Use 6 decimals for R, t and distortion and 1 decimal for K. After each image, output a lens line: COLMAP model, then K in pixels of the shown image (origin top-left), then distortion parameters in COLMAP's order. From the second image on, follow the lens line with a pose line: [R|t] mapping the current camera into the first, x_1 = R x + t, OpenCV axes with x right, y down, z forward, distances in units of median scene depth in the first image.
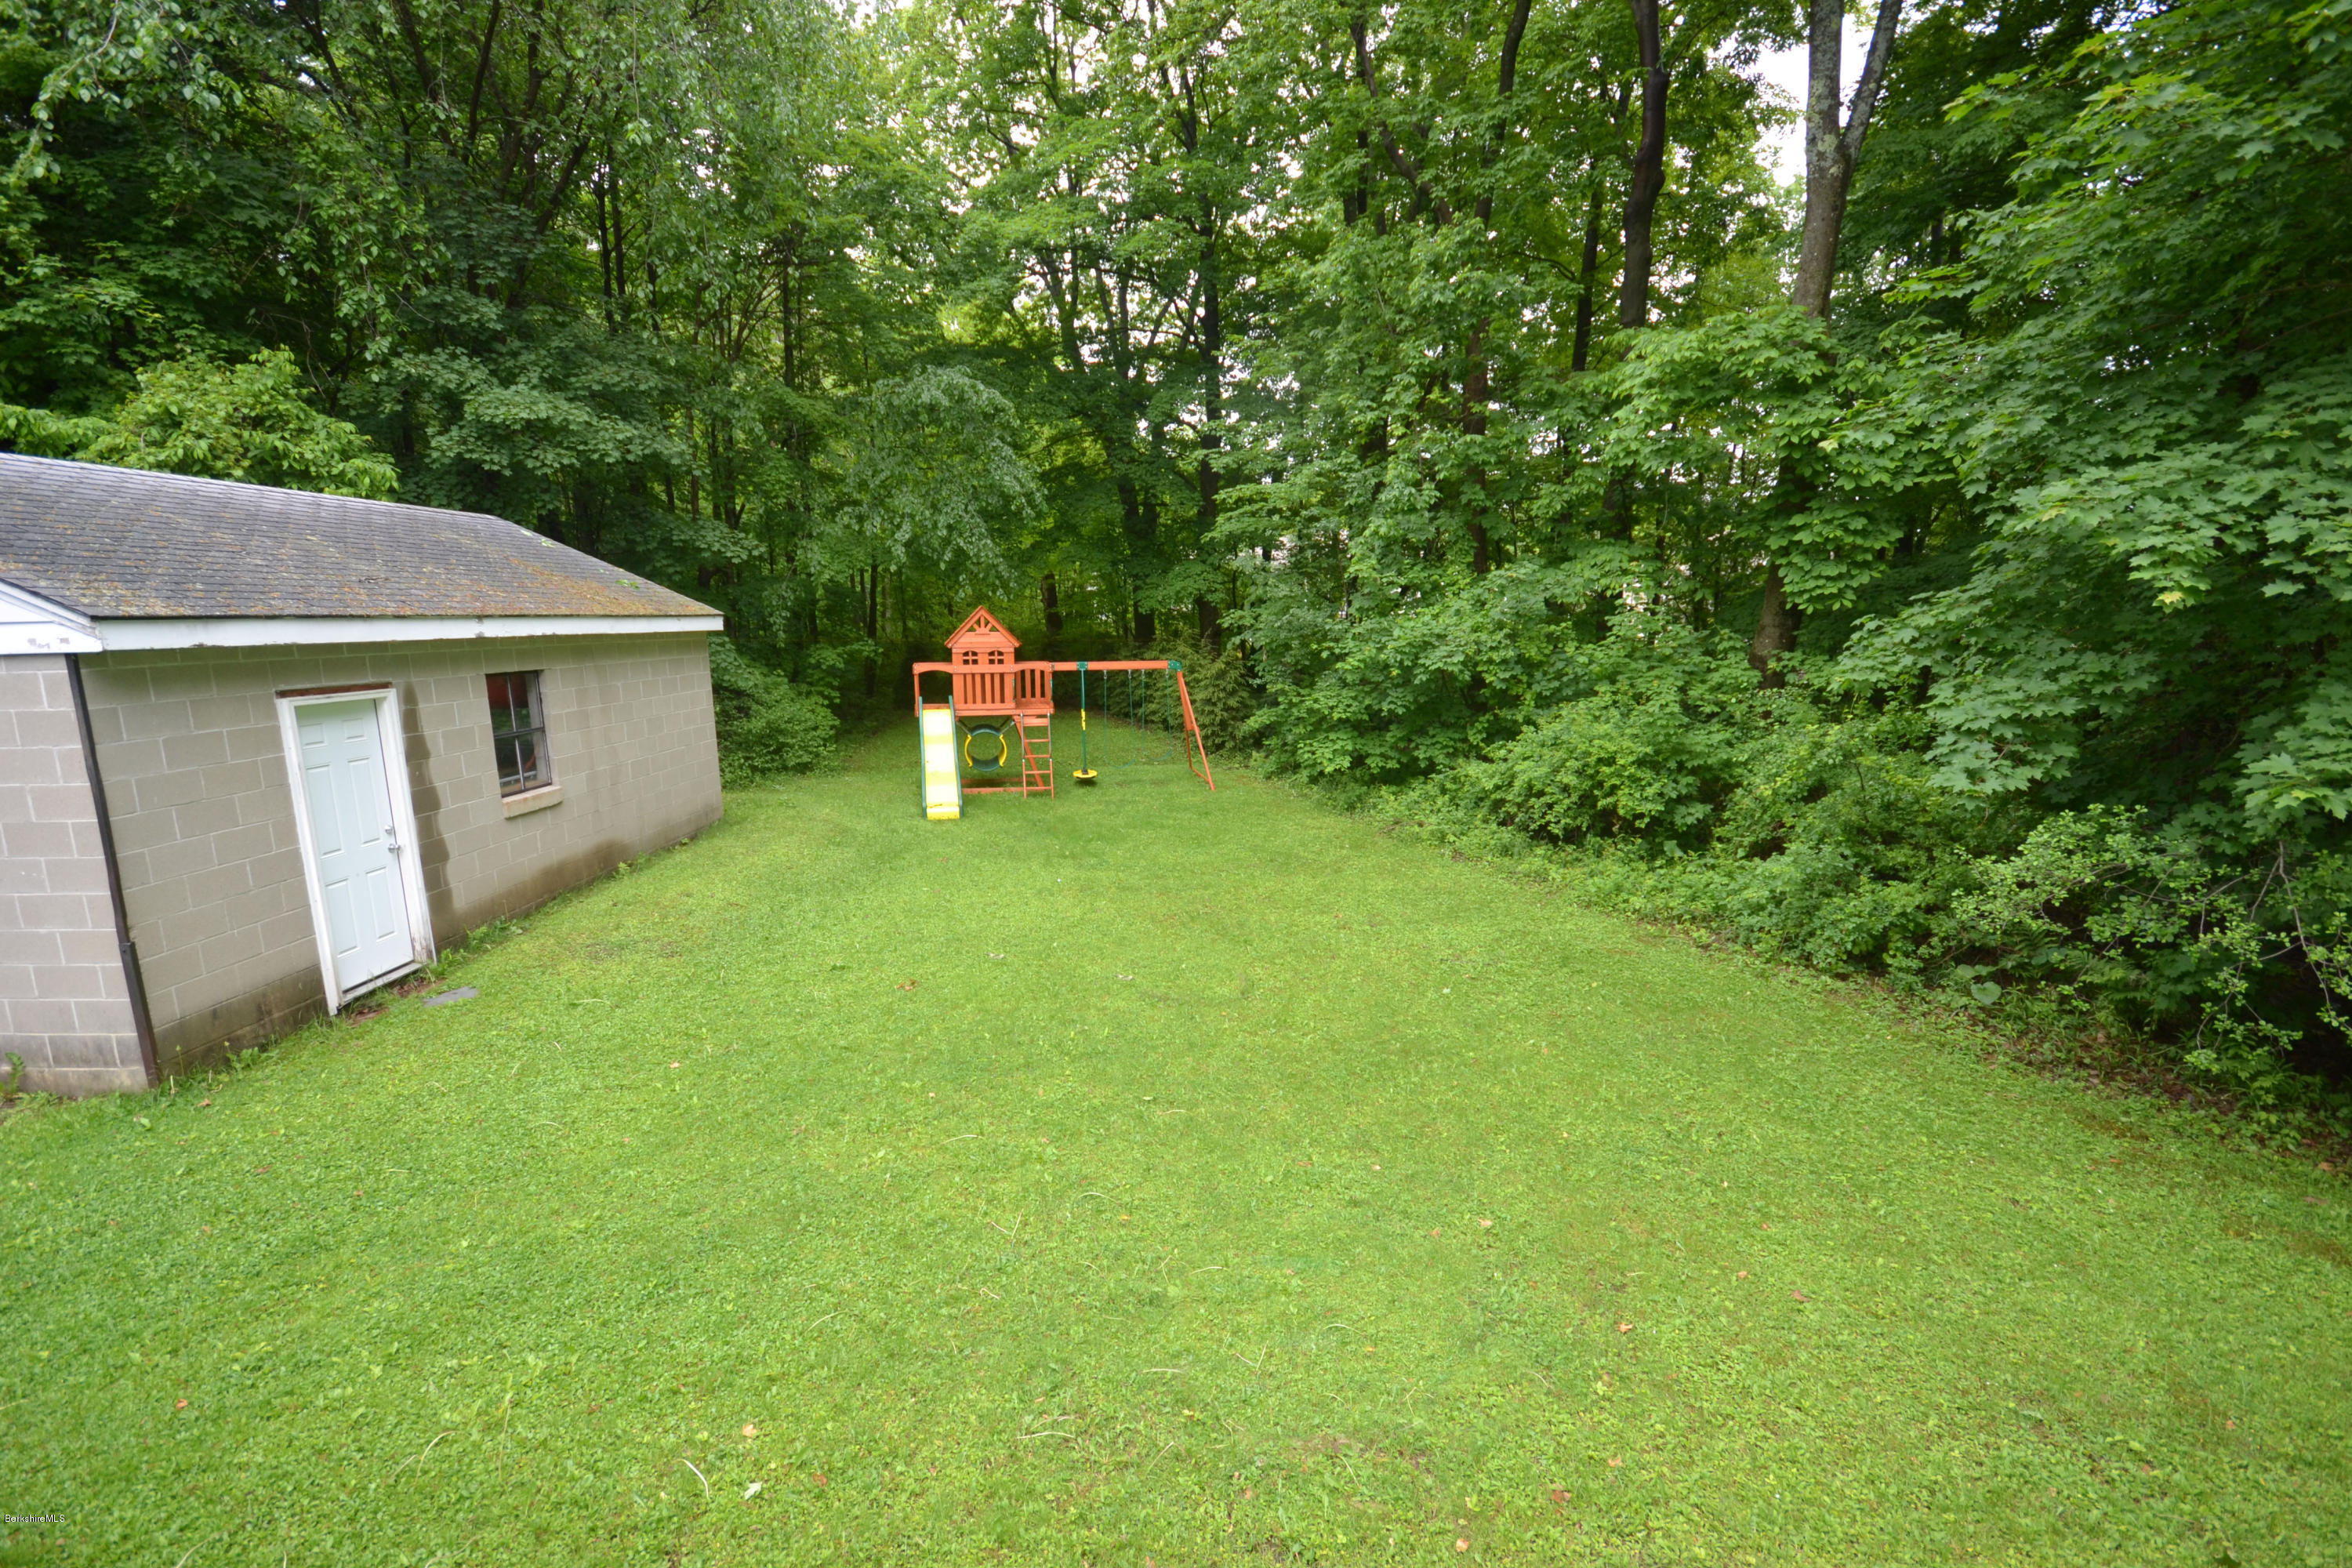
lens RADIAL K [[1033.1, 0, 1174.8], [0, 1033.1, 800.1], [0, 0, 1]] dist [0.001337, -0.001026]
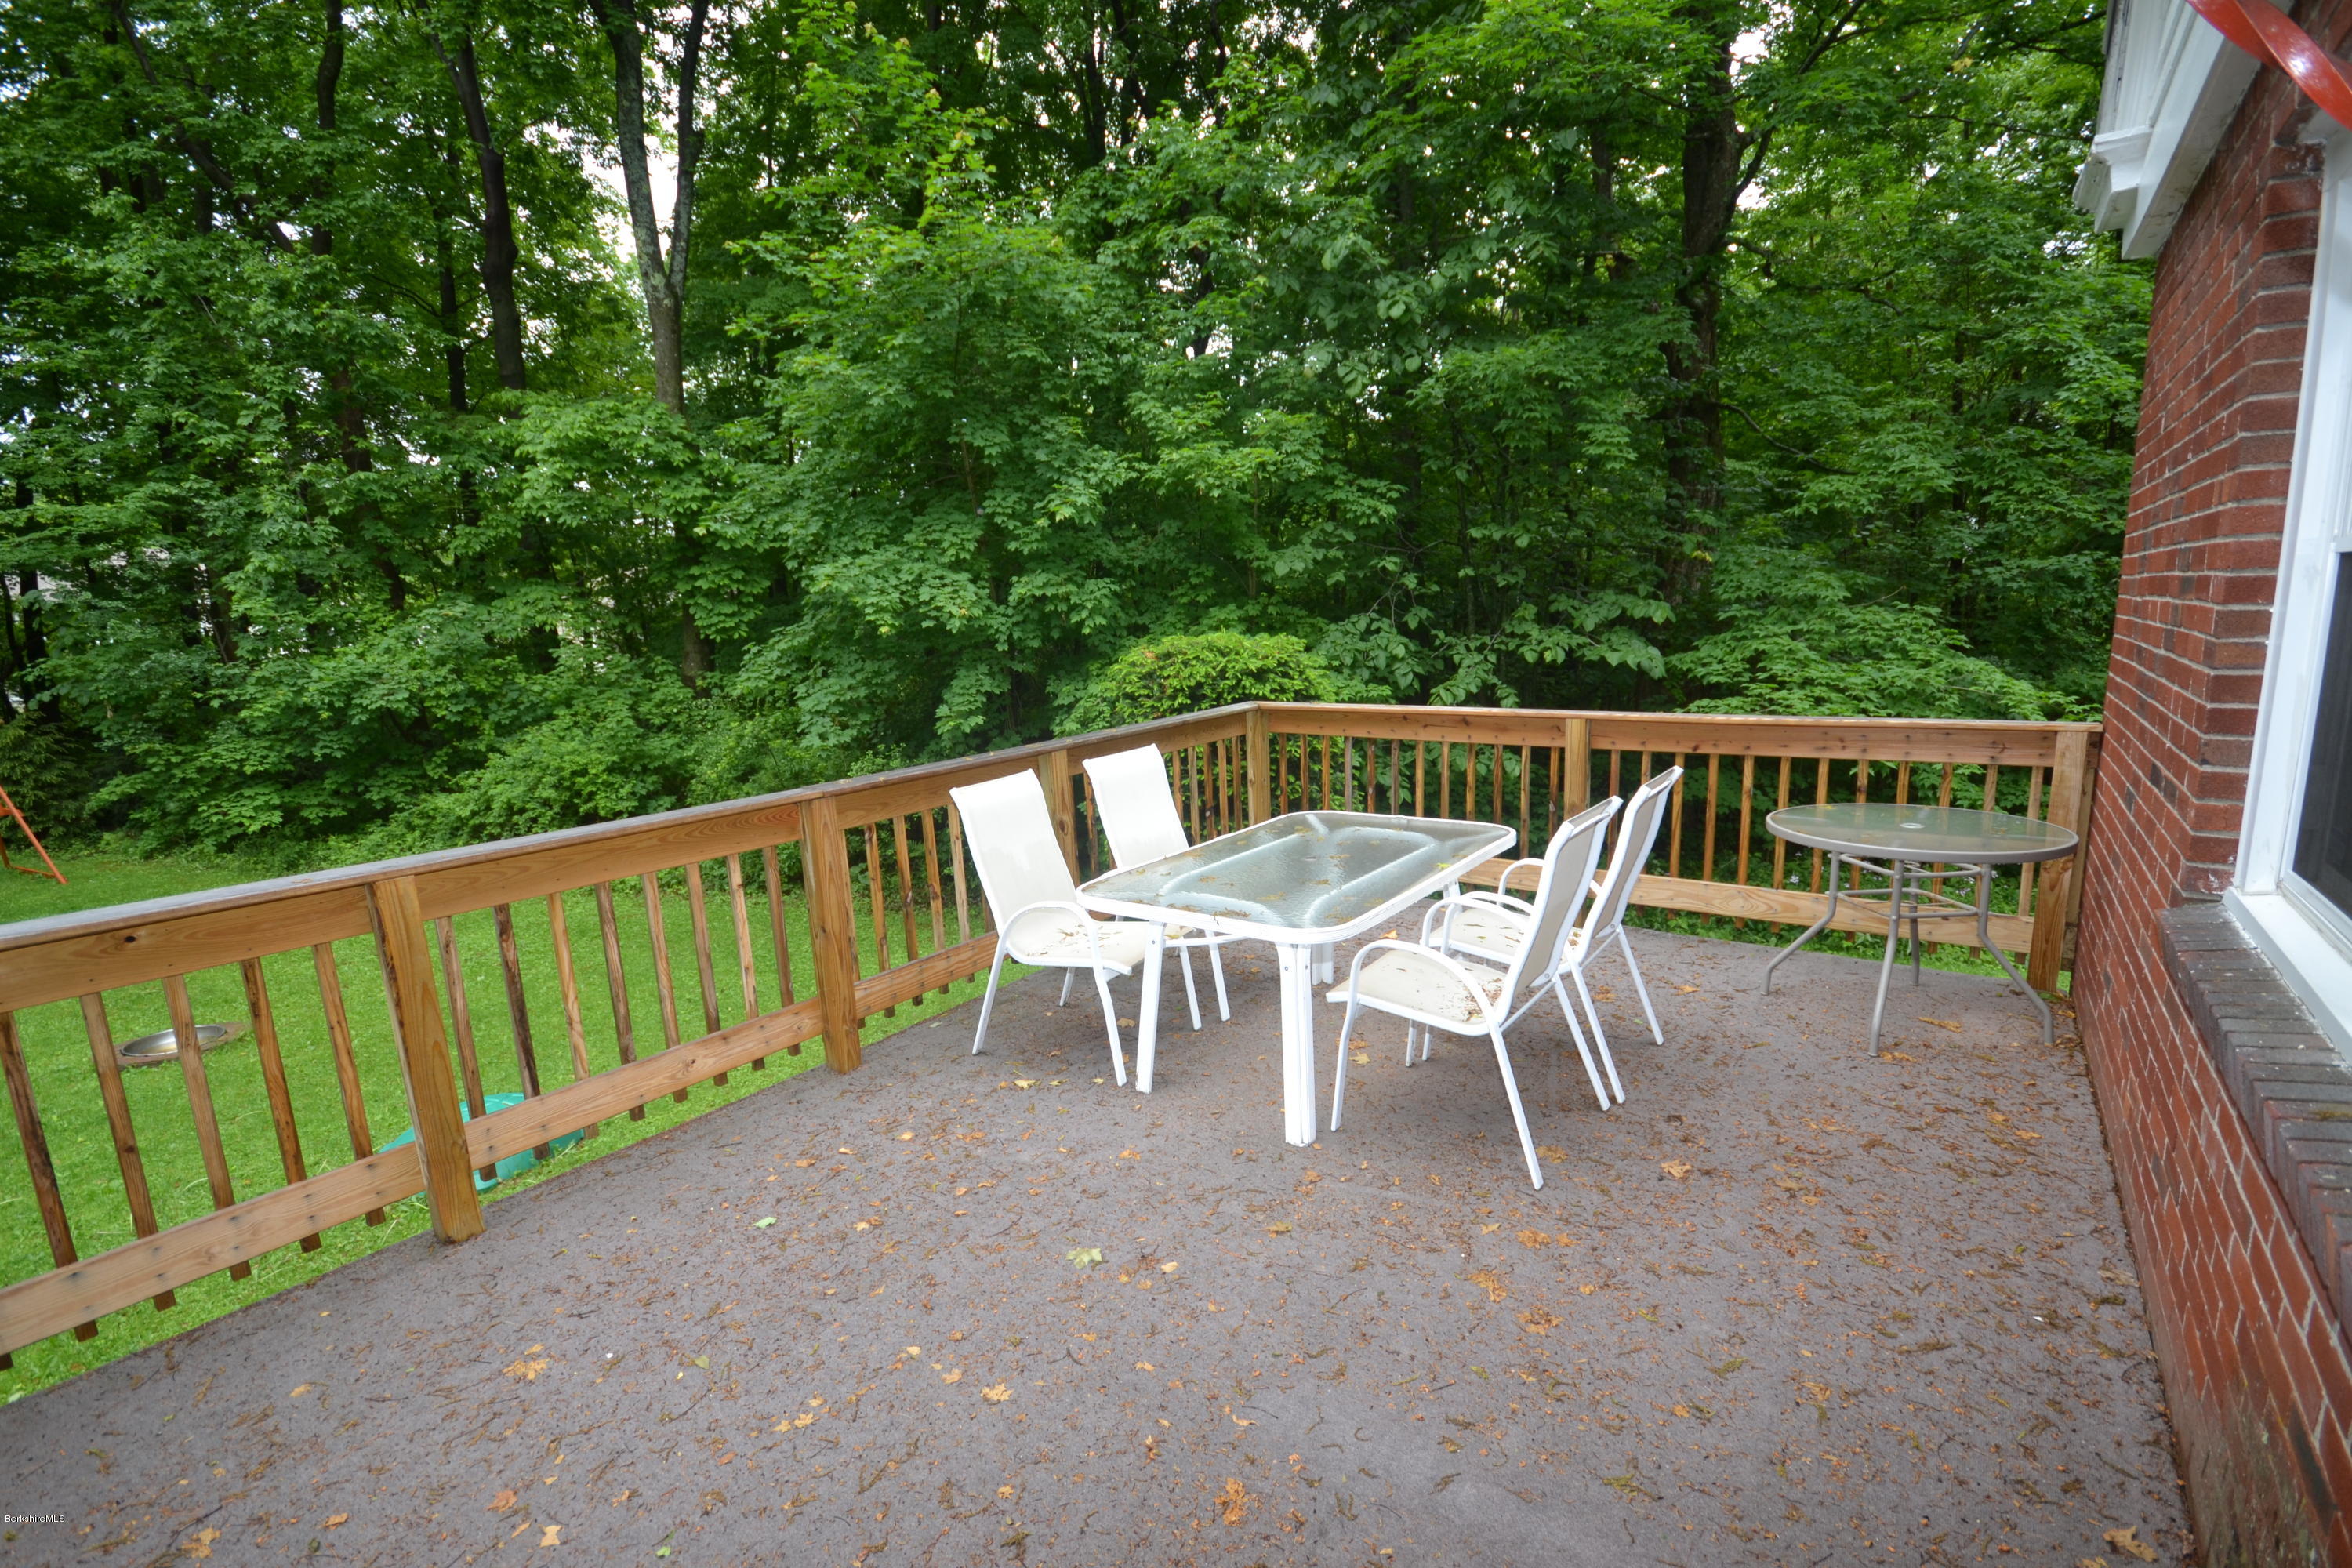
lens RADIAL K [[1033.1, 0, 1186.2], [0, 1033.1, 803.1], [0, 0, 1]] dist [0.001337, -0.001026]
pose [[0.578852, -0.153703, 0.800816, -0.116911], [0.172892, 0.982880, 0.063675, 0.037691], [-0.796893, 0.101597, 0.595516, -0.220197]]
